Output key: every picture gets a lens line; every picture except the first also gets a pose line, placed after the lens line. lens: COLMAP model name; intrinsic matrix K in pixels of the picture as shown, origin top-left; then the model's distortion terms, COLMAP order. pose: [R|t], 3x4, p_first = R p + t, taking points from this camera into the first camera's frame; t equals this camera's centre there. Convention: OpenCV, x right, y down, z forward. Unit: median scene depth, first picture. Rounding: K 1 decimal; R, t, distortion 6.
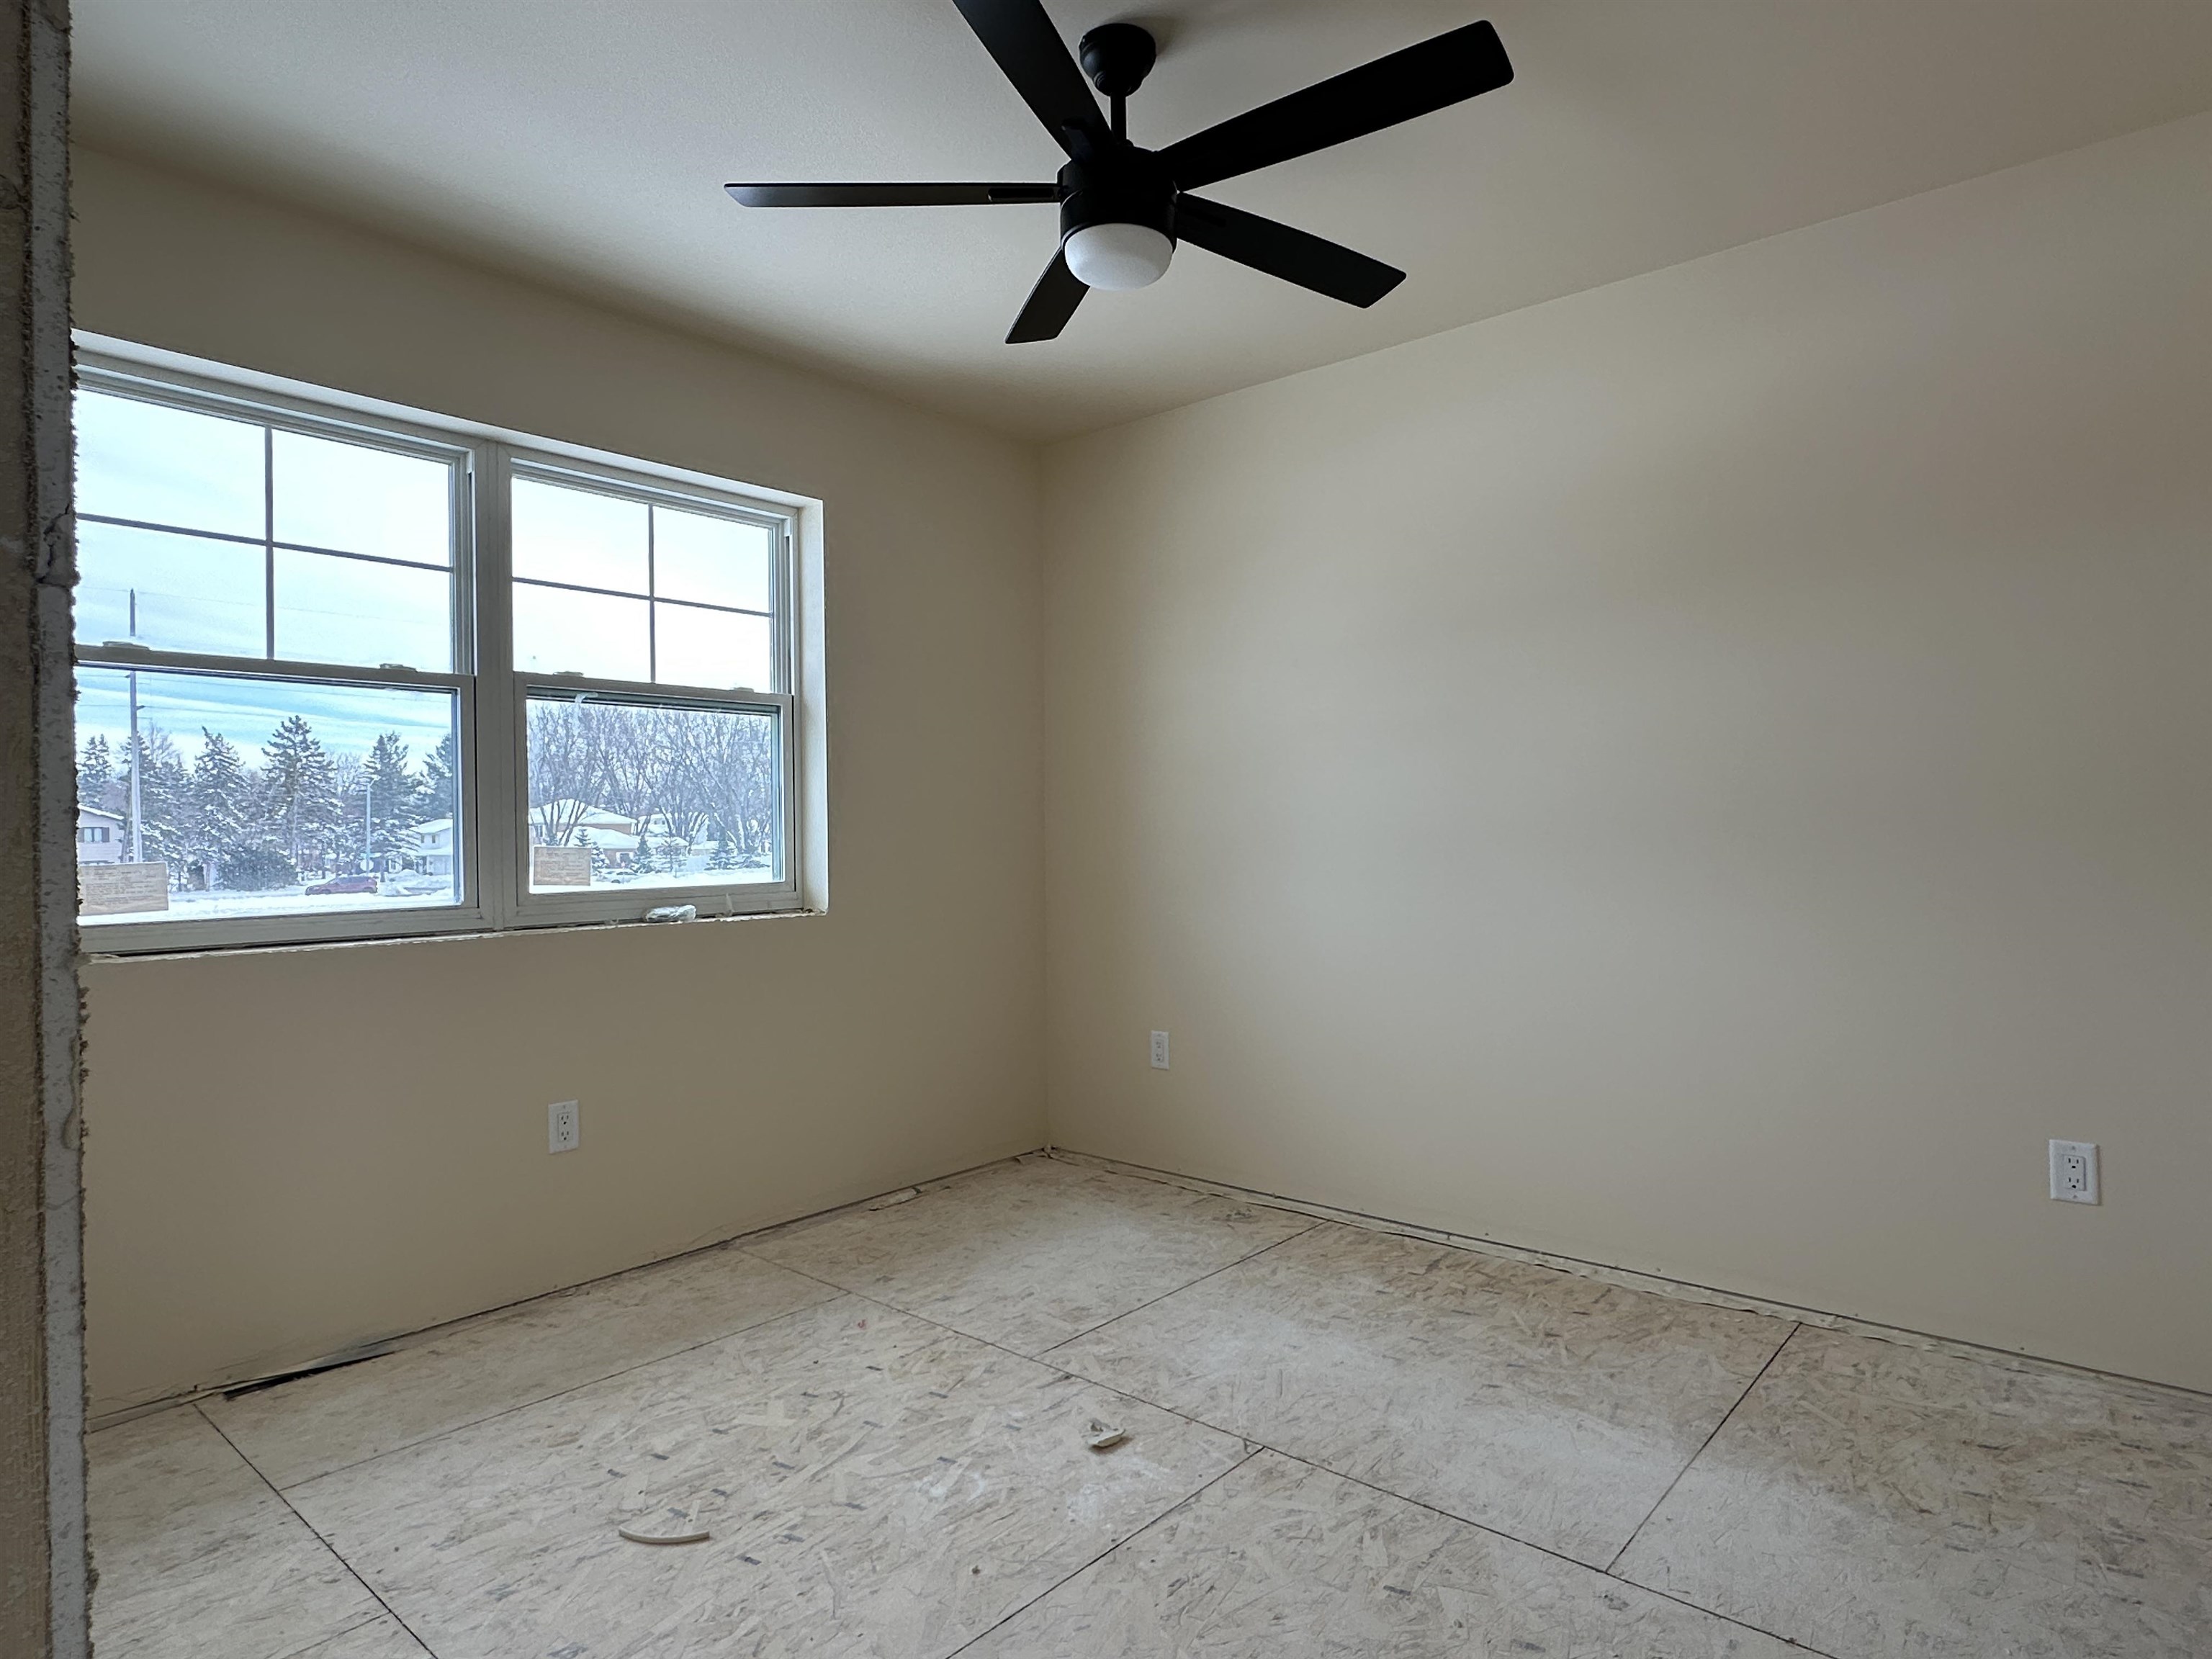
lens RADIAL K [[1260.6, 0, 1118.8], [0, 1260.6, 829.3], [0, 0, 1]] dist [-0.004092, 0.000625]
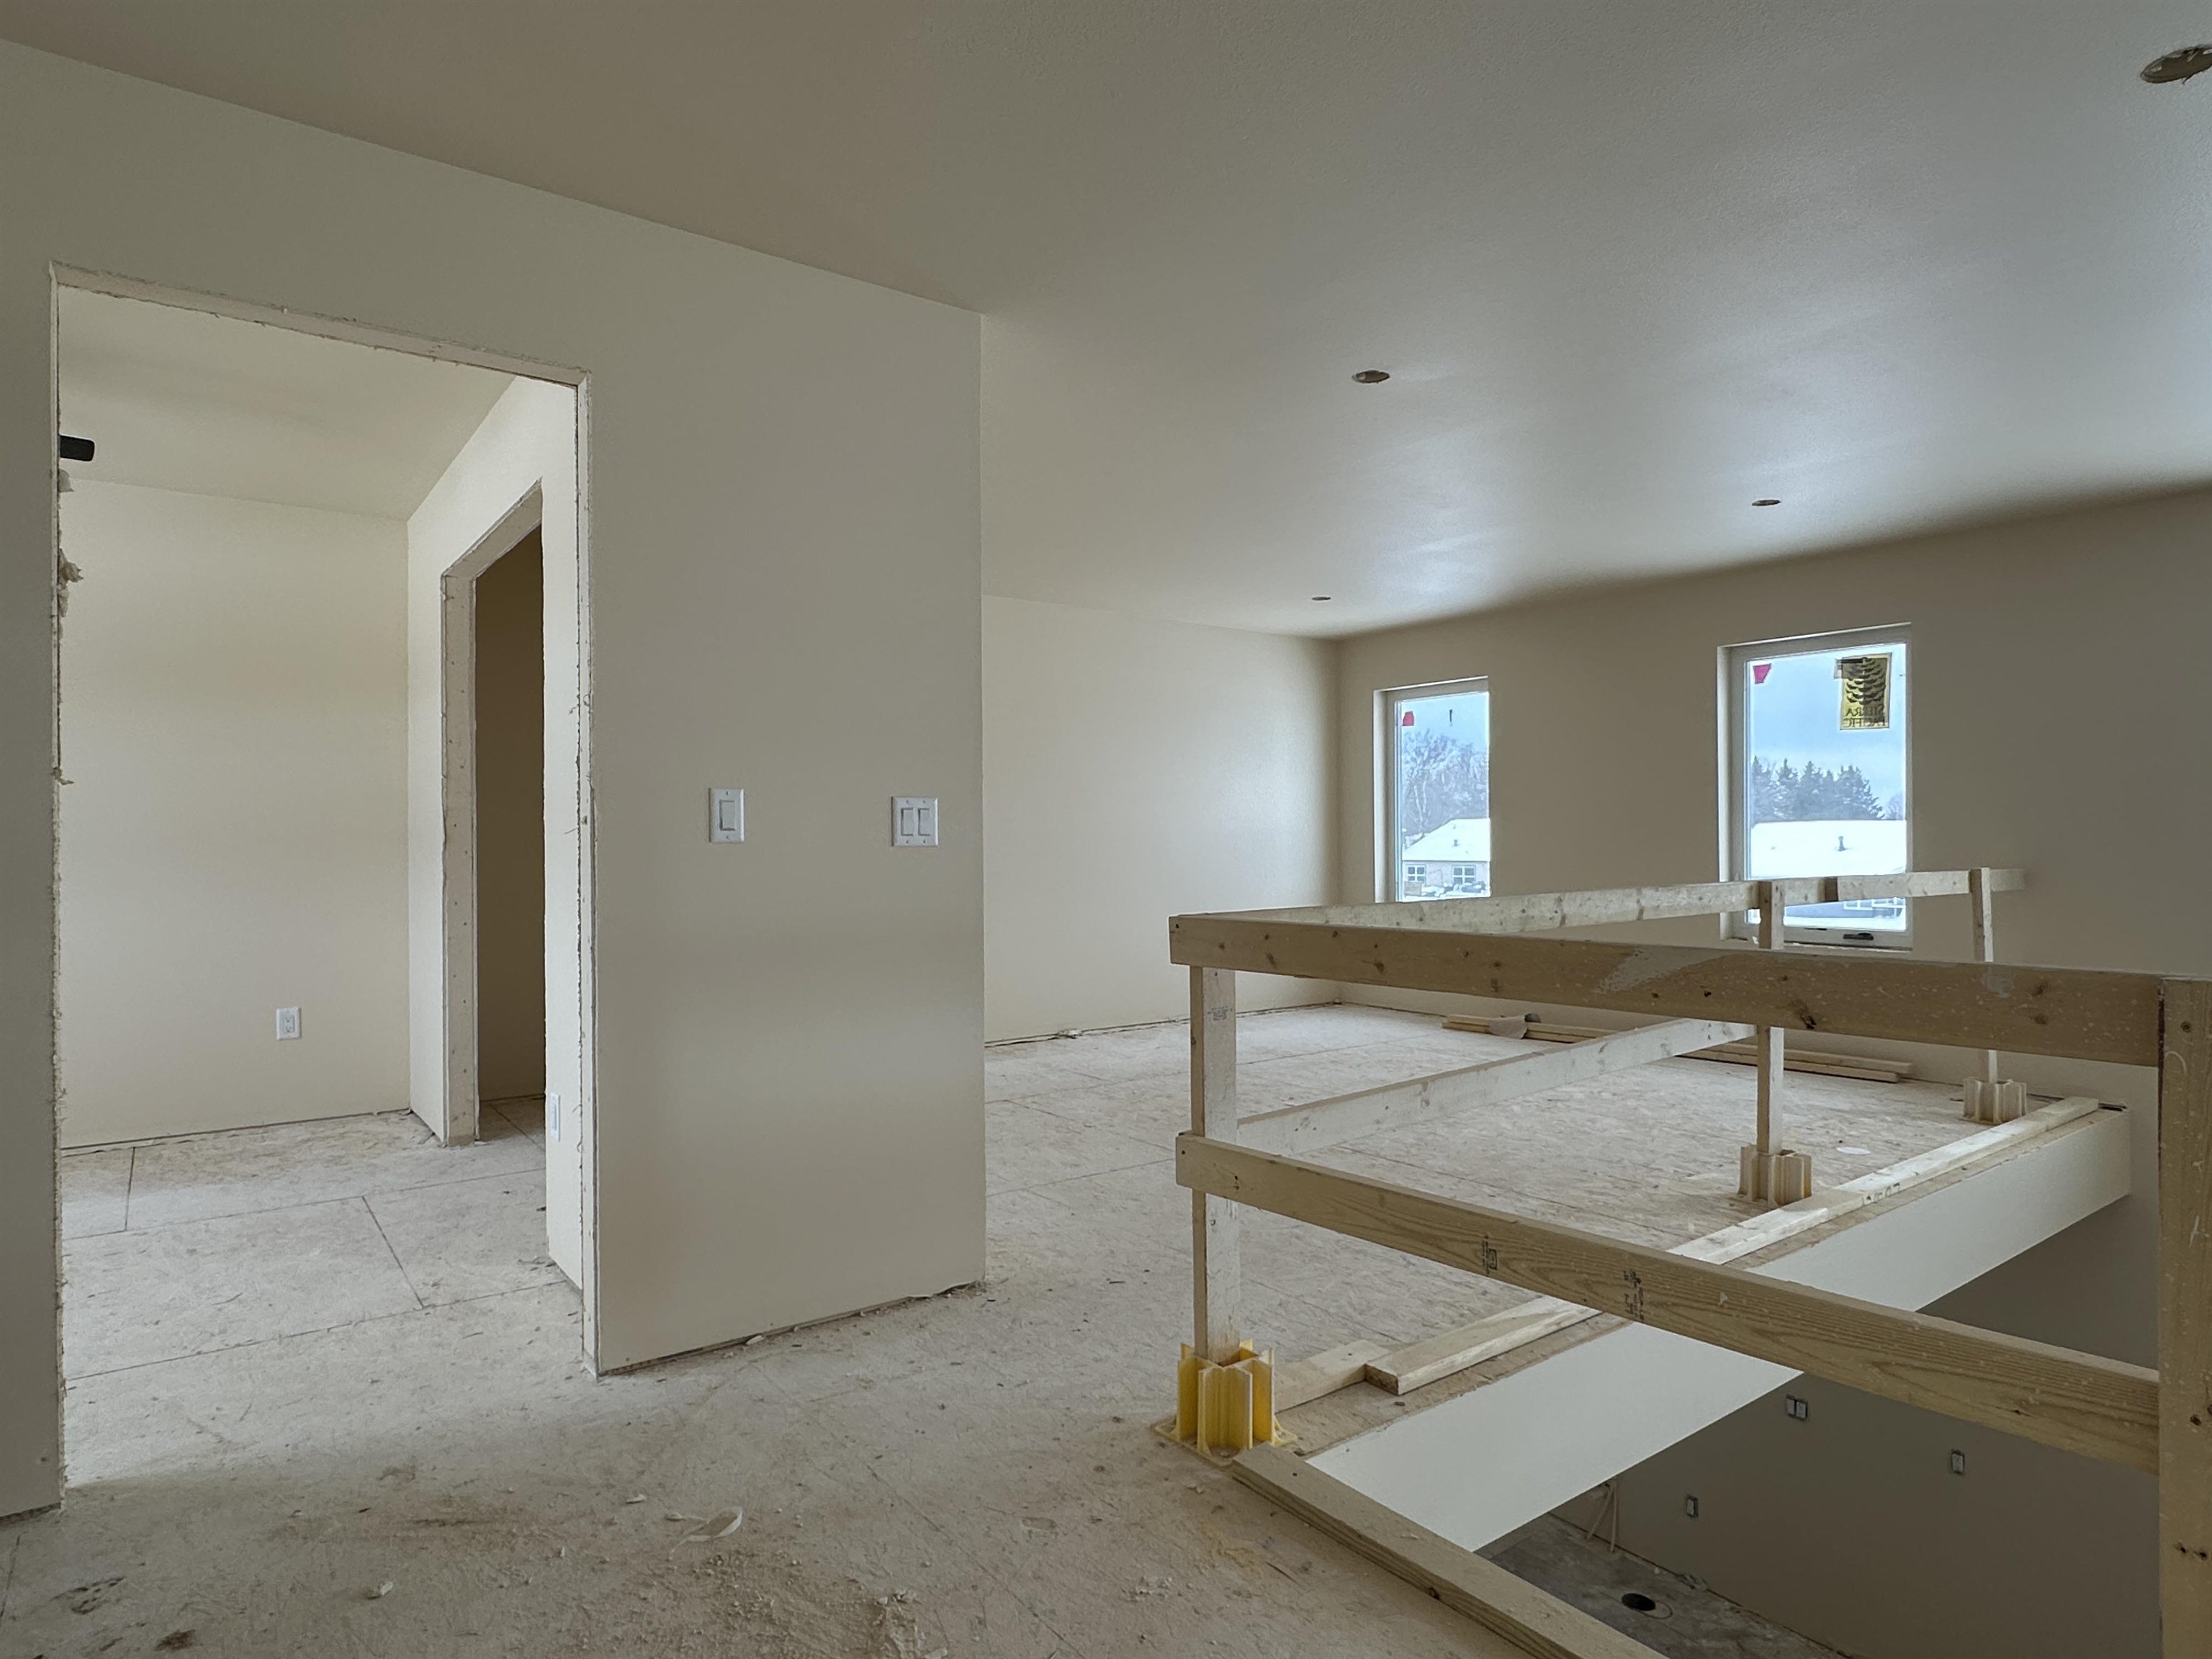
lens RADIAL K [[1260.6, 0, 1105.5], [0, 1260.6, 831.5], [0, 0, 1]] dist [-0.004092, 0.000625]
pose [[0.215664, 0.018257, 0.976297, -0.888711], [-0.003992, 0.999833, -0.017816, 0.003527], [-0.976459, -0.000055, 0.215701, -0.667968]]
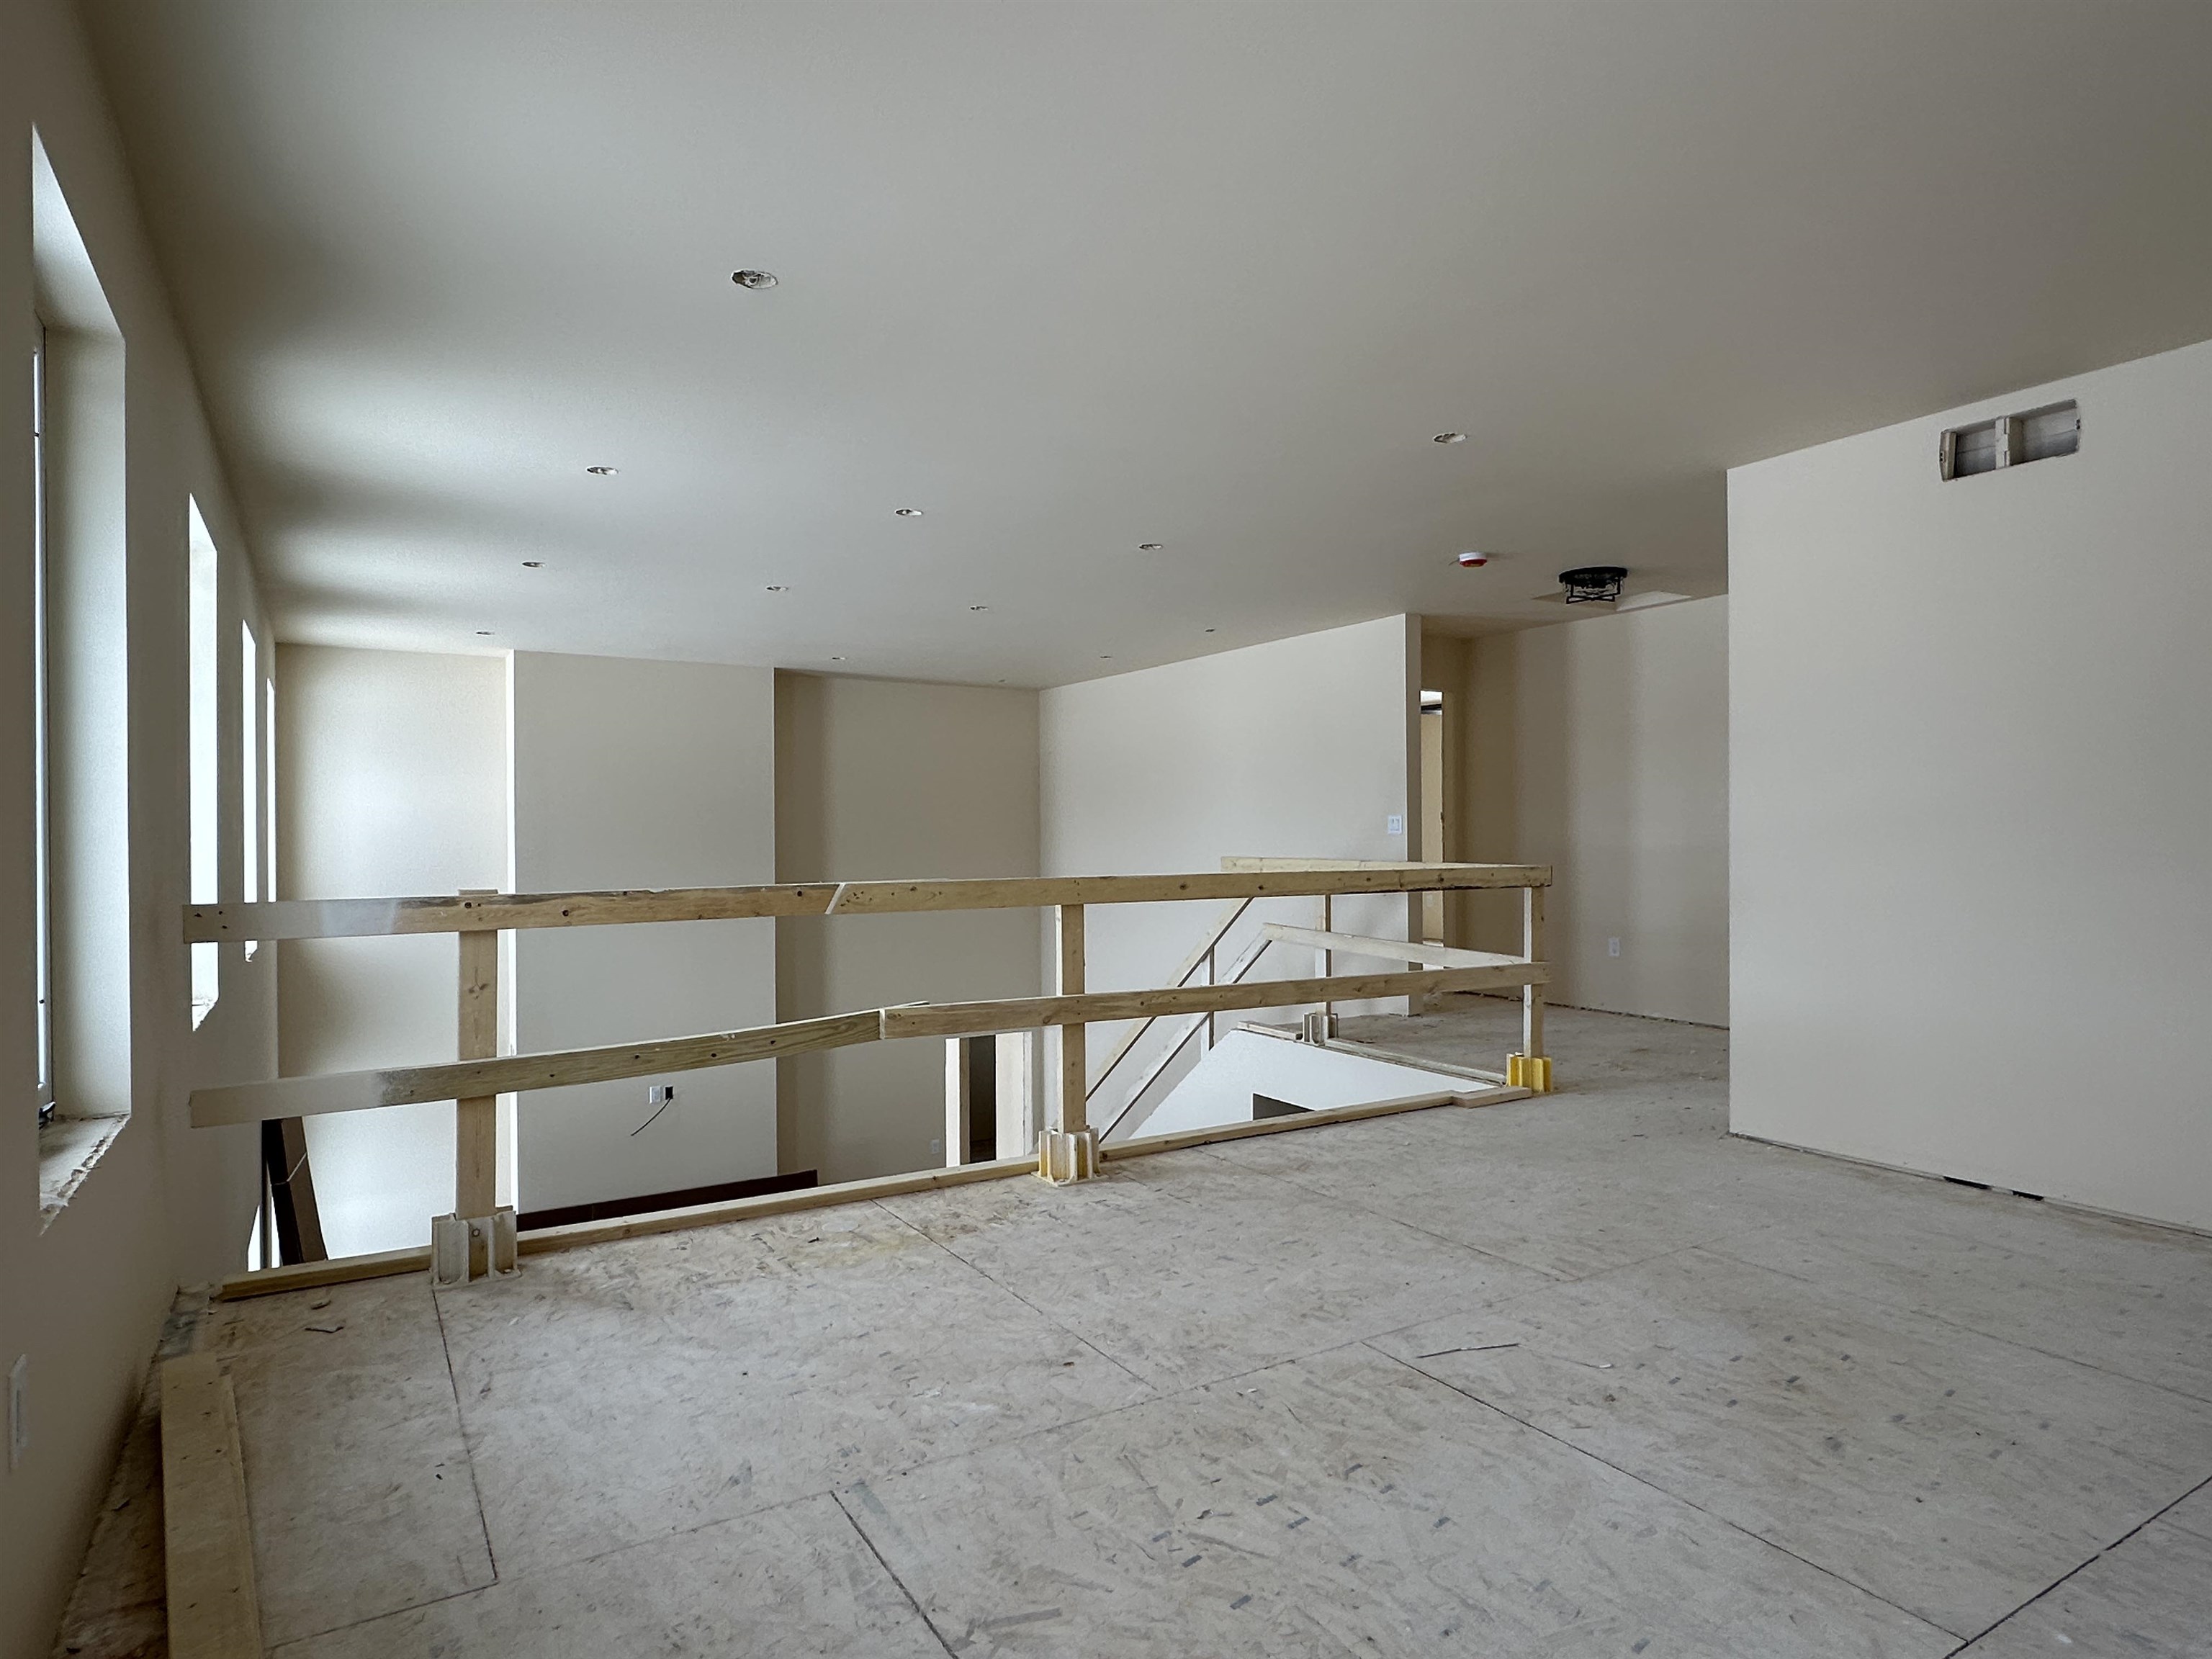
lens RADIAL K [[1260.6, 0, 1099.8], [0, 1260.6, 846.8], [0, 0, 1]] dist [-0.004092, 0.000625]
pose [[-0.305772, 0.022818, -0.951831, 2.264104], [0.015885, 0.999696, 0.018863, -0.037344], [0.951972, -0.009352, -0.306042, -0.590029]]
